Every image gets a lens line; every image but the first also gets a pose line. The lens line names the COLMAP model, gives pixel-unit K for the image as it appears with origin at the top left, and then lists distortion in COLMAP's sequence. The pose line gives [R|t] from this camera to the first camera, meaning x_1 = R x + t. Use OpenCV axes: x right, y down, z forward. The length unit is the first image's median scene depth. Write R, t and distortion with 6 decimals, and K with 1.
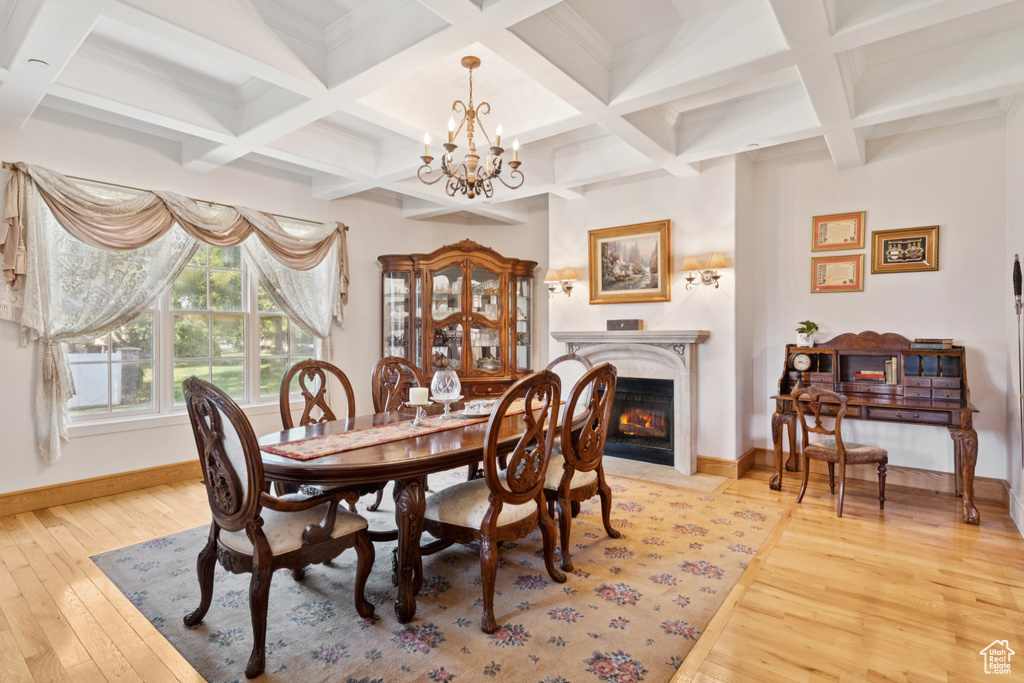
lens RADIAL K [[503.9, 0, 513.3], [0, 503.9, 332.1], [0, 0, 1]] dist [-0.000411, -0.000583]
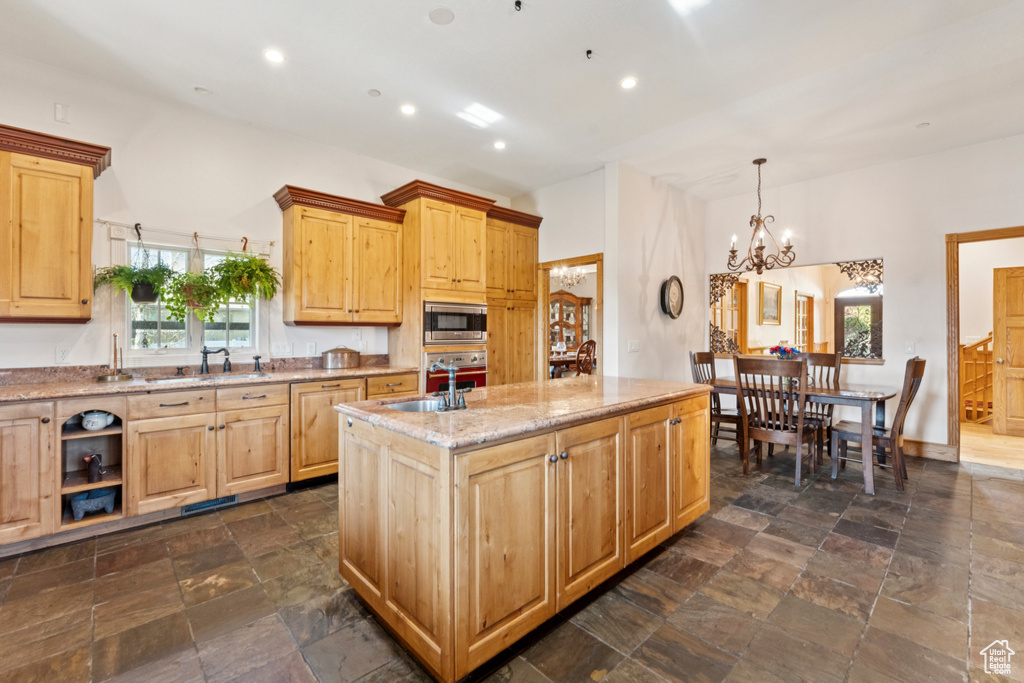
lens RADIAL K [[435.8, 0, 512.2], [0, 435.8, 329.4], [0, 0, 1]] dist [0.001258, 0.000061]
pose [[0.988738, 0.000406, -0.149655, -0.020275], [0.000099, 0.999994, 0.003369, -0.009276], [0.149656, -0.003346, 0.988733, -1.296722]]
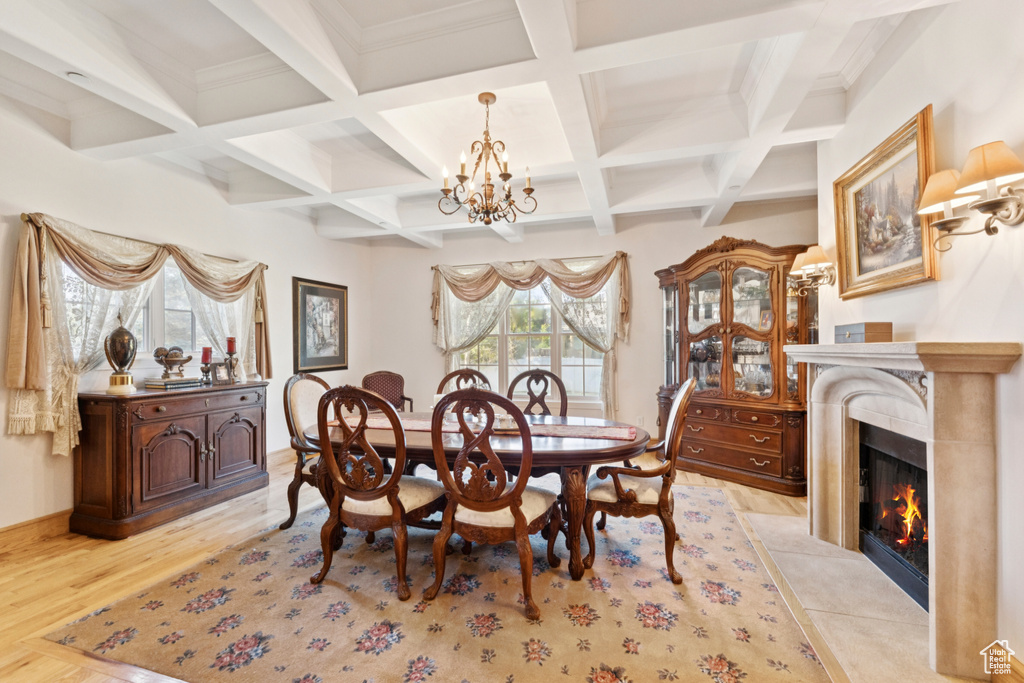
lens RADIAL K [[421.1, 0, 512.0], [0, 421.1, 341.5], [0, 0, 1]] dist [0.001730, 0.000142]
pose [[0.364676, -0.015438, -0.931007, 0.561496], [0.011728, 0.999859, -0.011985, -0.004217], [0.931061, -0.006548, 0.364805, 0.520810]]
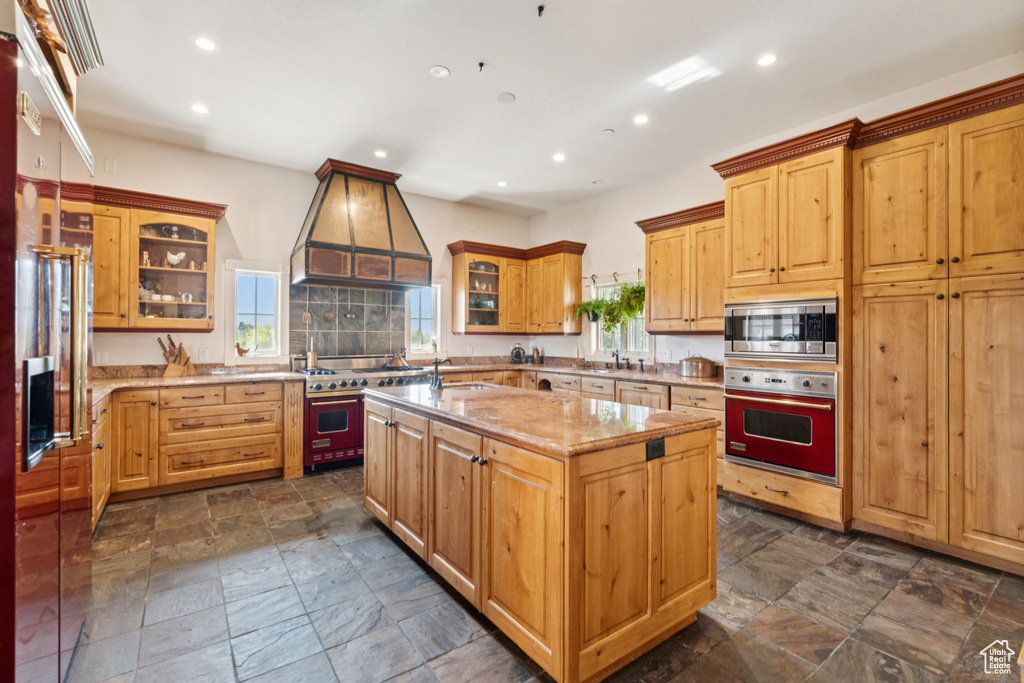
lens RADIAL K [[450.3, 0, 512.8], [0, 450.3, 334.6], [0, 0, 1]] dist [-0.000448, -0.000124]
pose [[-0.267615, -0.008578, -0.963488, 0.516059], [0.000143, 0.999960, -0.008942, -0.006034], [0.963526, -0.002530, -0.267603, -0.559008]]
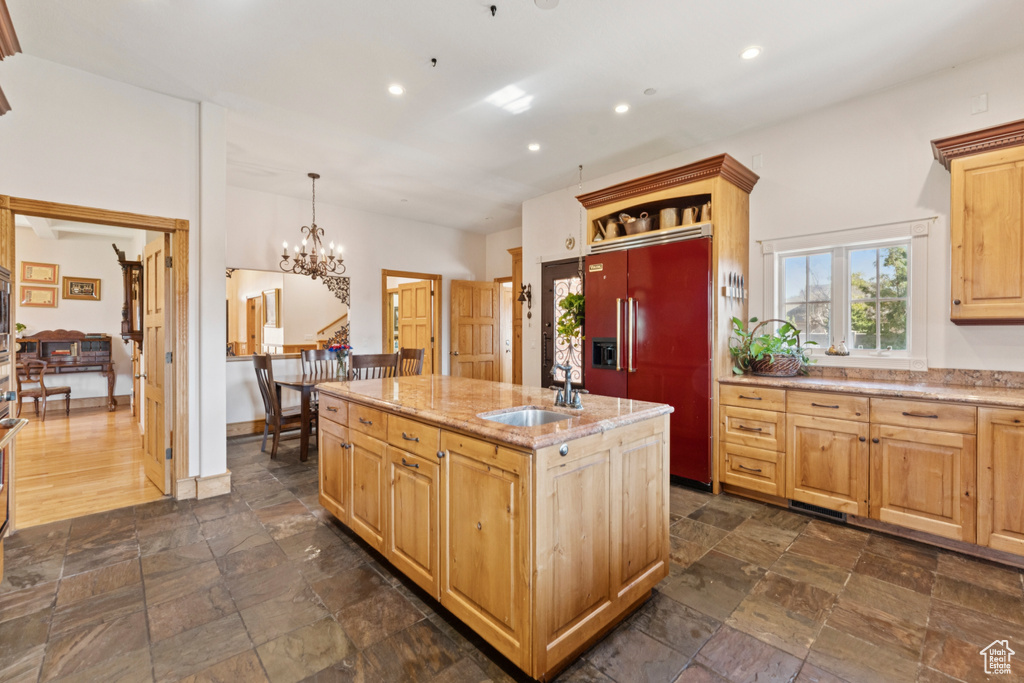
lens RADIAL K [[434.2, 0, 514.9], [0, 434.2, 331.0], [0, 0, 1]] dist [0.002322, 0.000444]
pose [[0.152986, -0.002598, 0.988225, -0.613588], [-0.004686, 0.999983, 0.003355, -0.008891], [-0.988217, -0.005145, 0.152971, -0.884384]]
